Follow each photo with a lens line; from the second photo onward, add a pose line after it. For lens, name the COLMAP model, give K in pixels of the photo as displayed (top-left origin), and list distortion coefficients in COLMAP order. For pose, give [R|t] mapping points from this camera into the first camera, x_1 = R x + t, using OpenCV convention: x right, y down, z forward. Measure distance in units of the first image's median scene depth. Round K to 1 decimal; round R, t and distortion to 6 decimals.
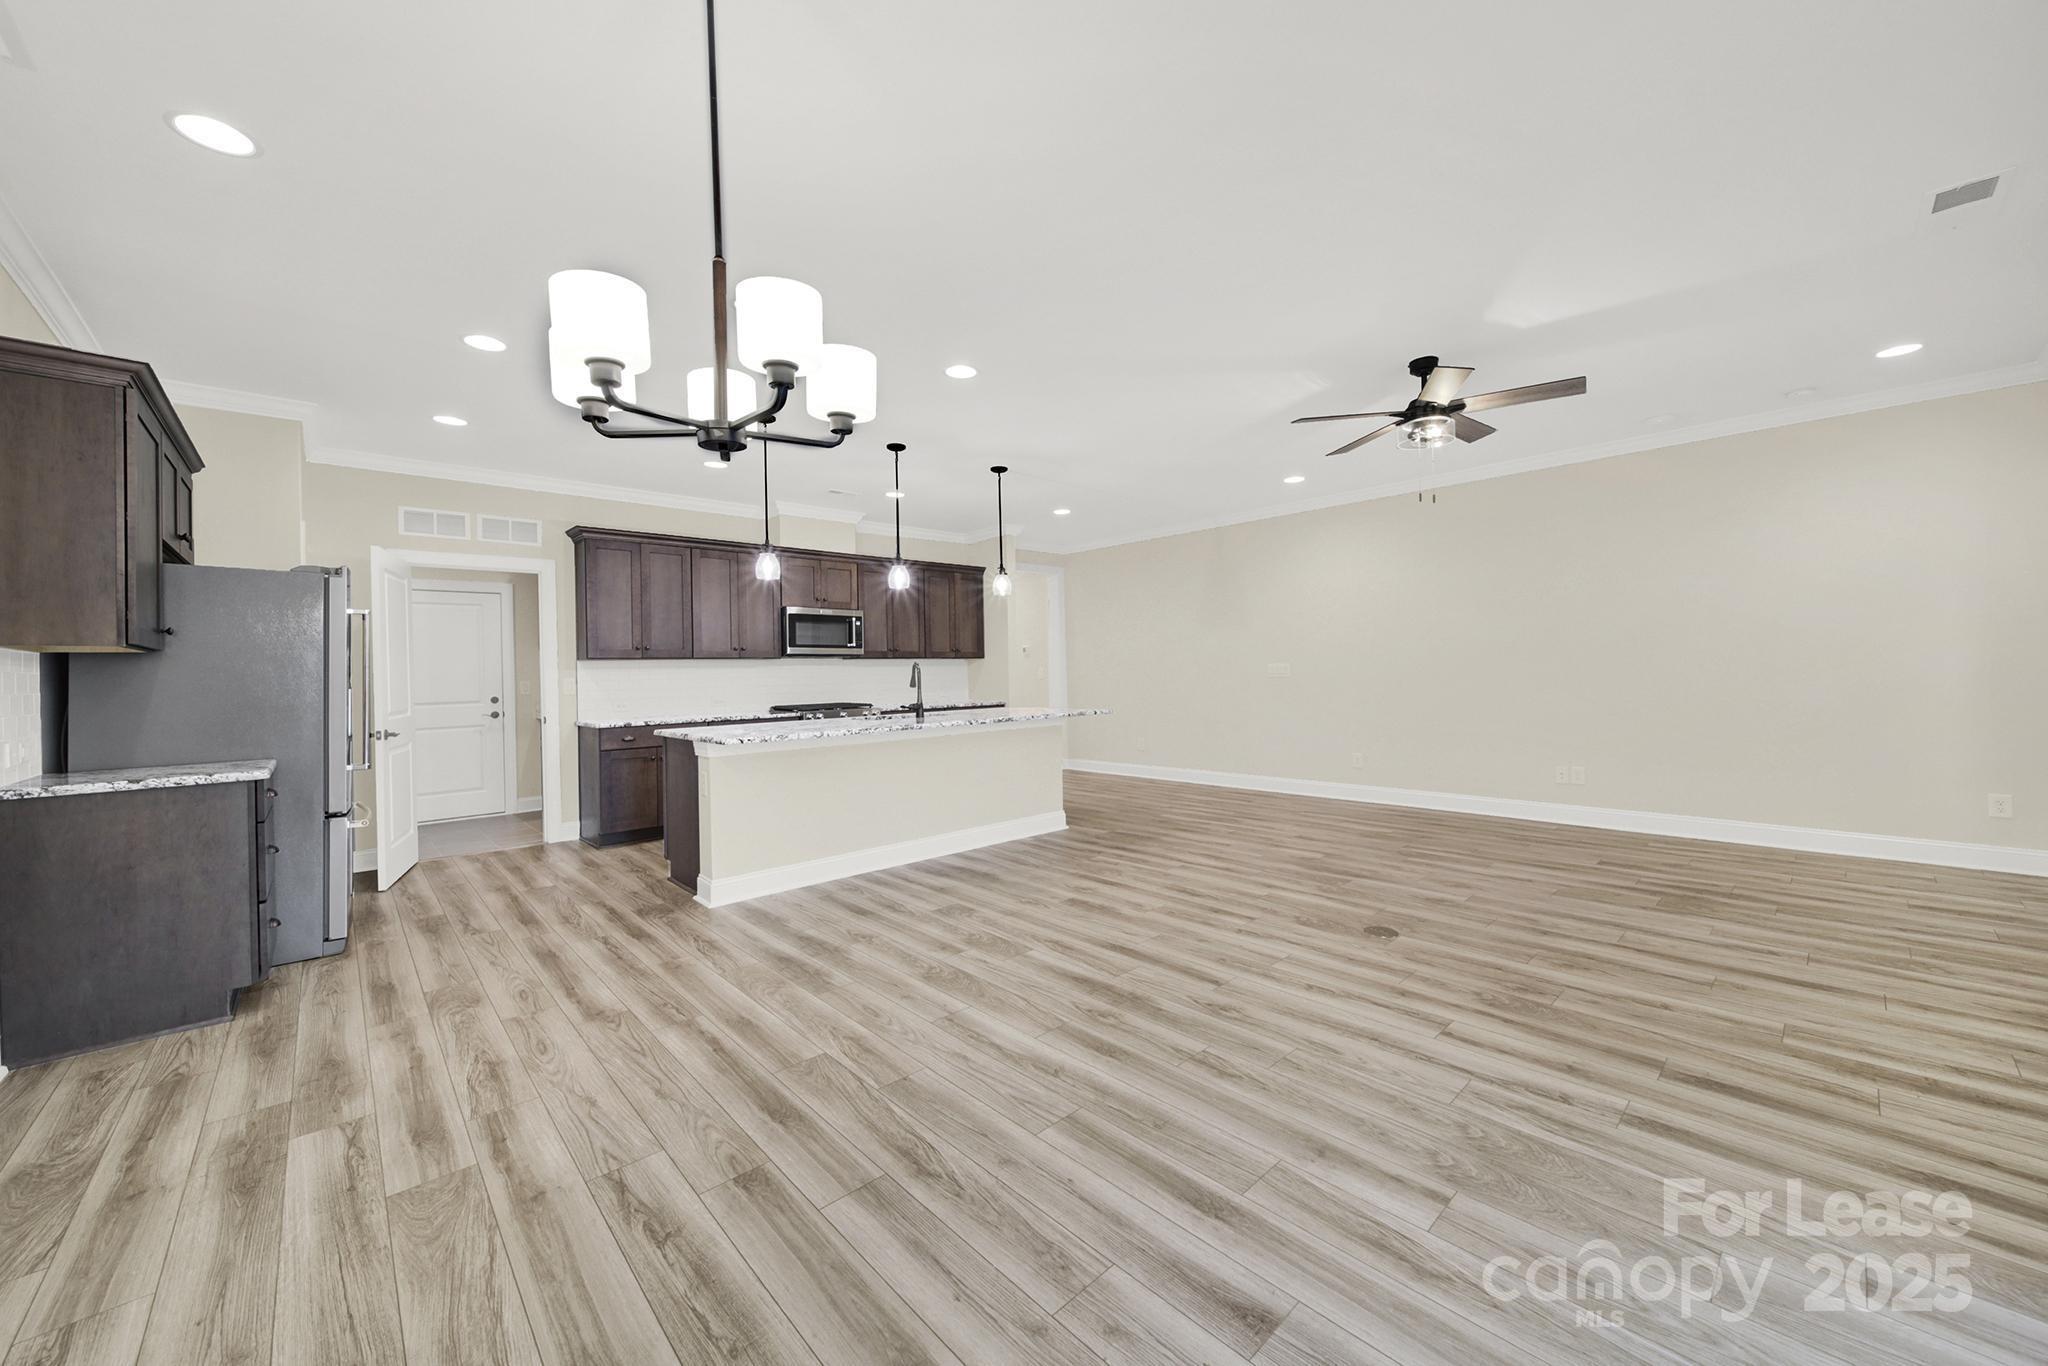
lens RADIAL K [[749.3, 0, 1033.1], [0, 749.3, 682.6], [0, 0, 1]] dist [-0.000754, -0.001680]
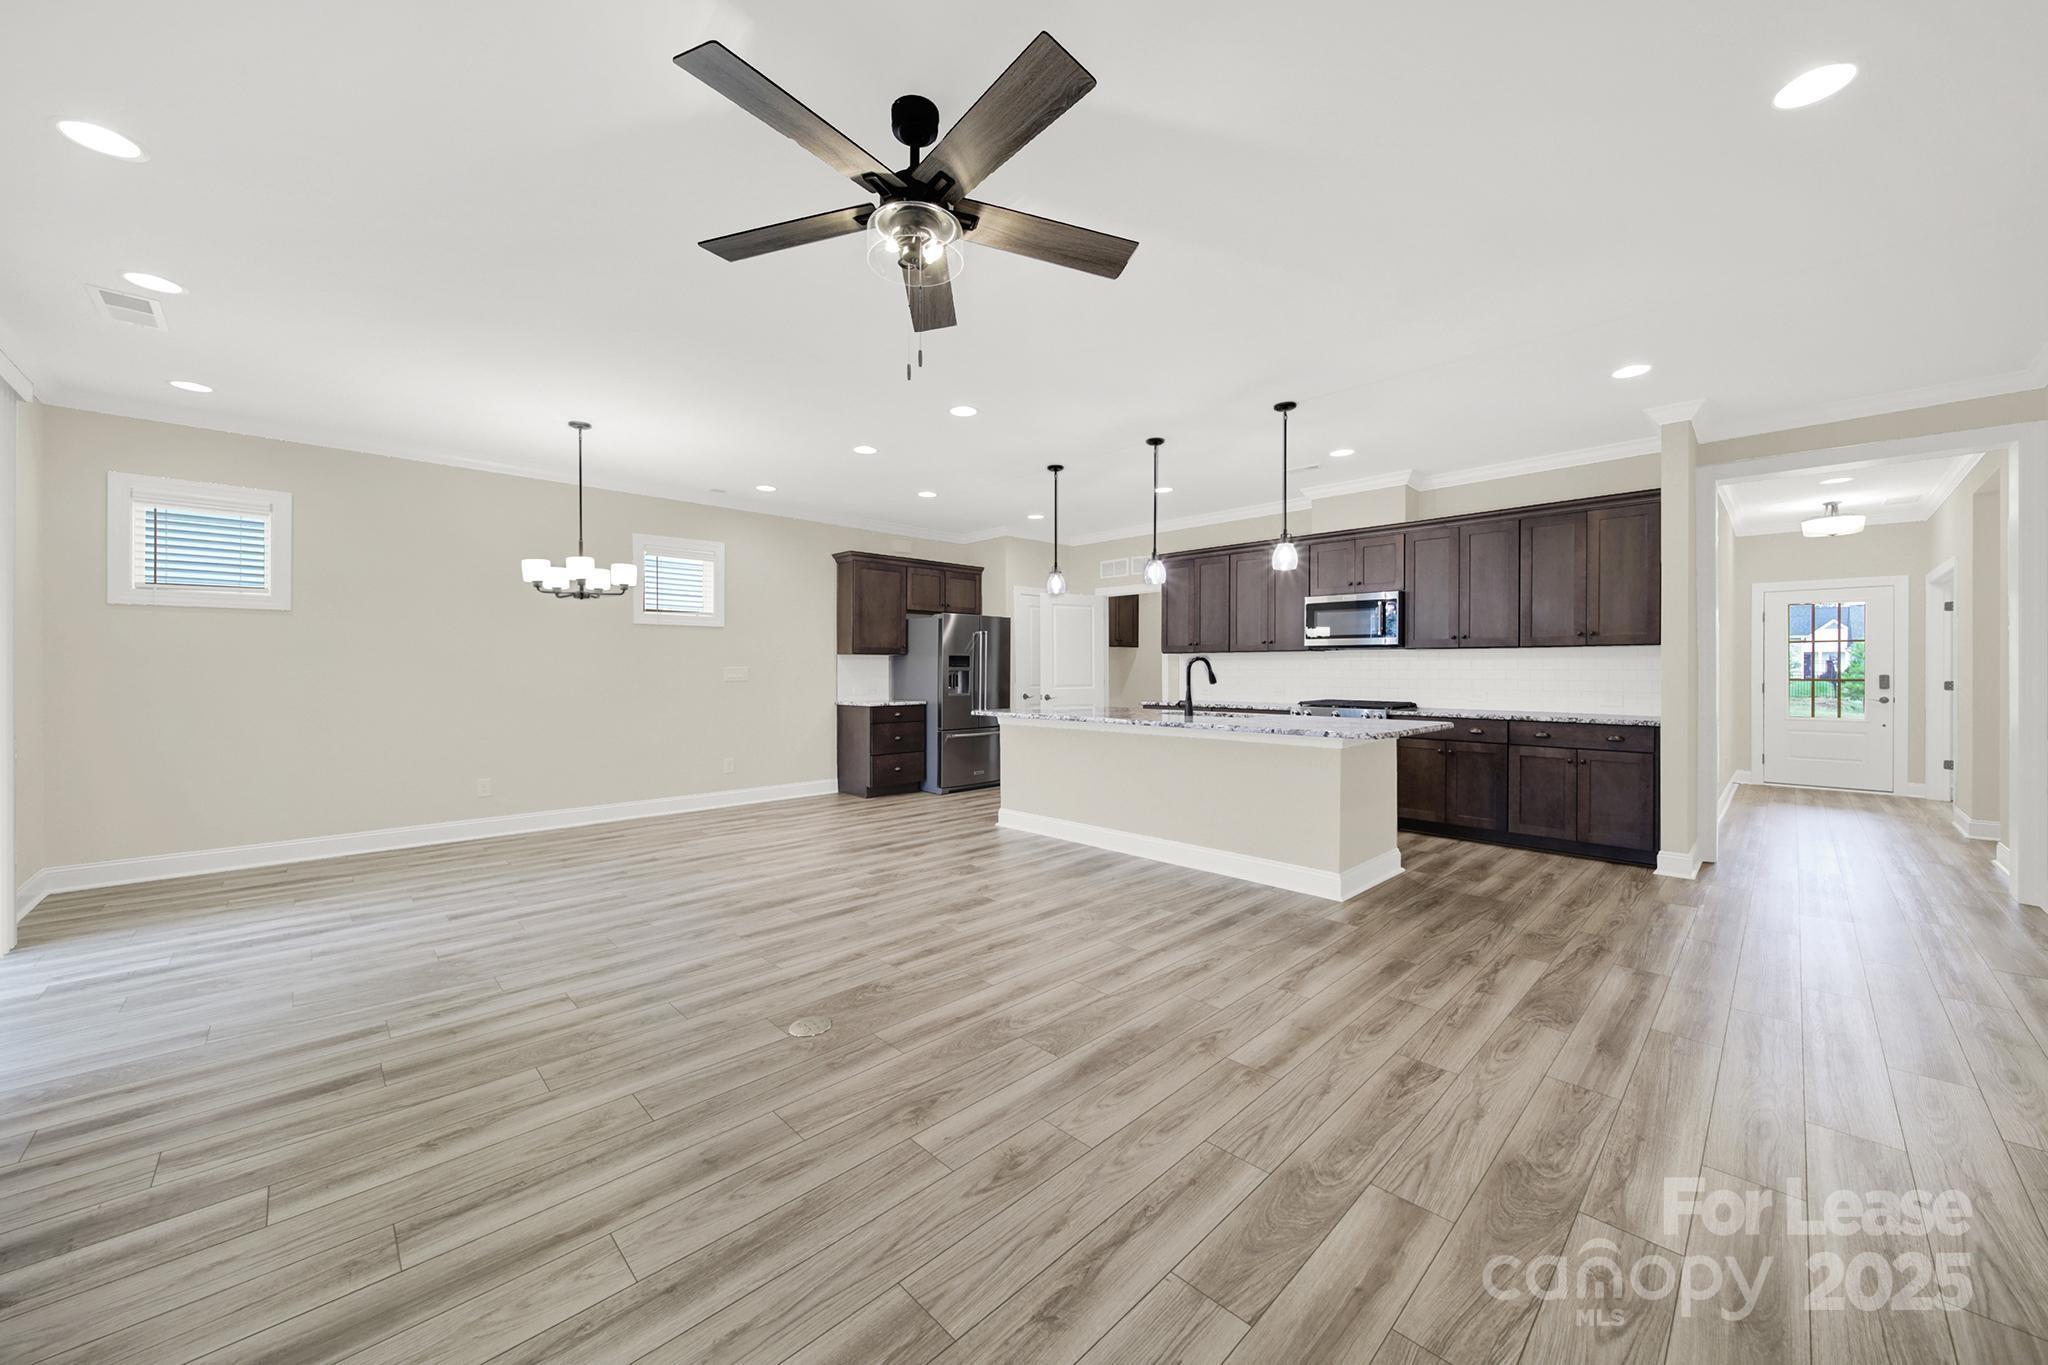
lens RADIAL K [[749.3, 0, 1026.5], [0, 749.3, 675.1], [0, 0, 1]] dist [-0.000754, -0.001680]
pose [[0.027030, 0.028064, -0.999241, 0.997799], [-0.015335, 0.999500, 0.027656, -0.034397], [0.999517, 0.014575, 0.027447, 0.983441]]
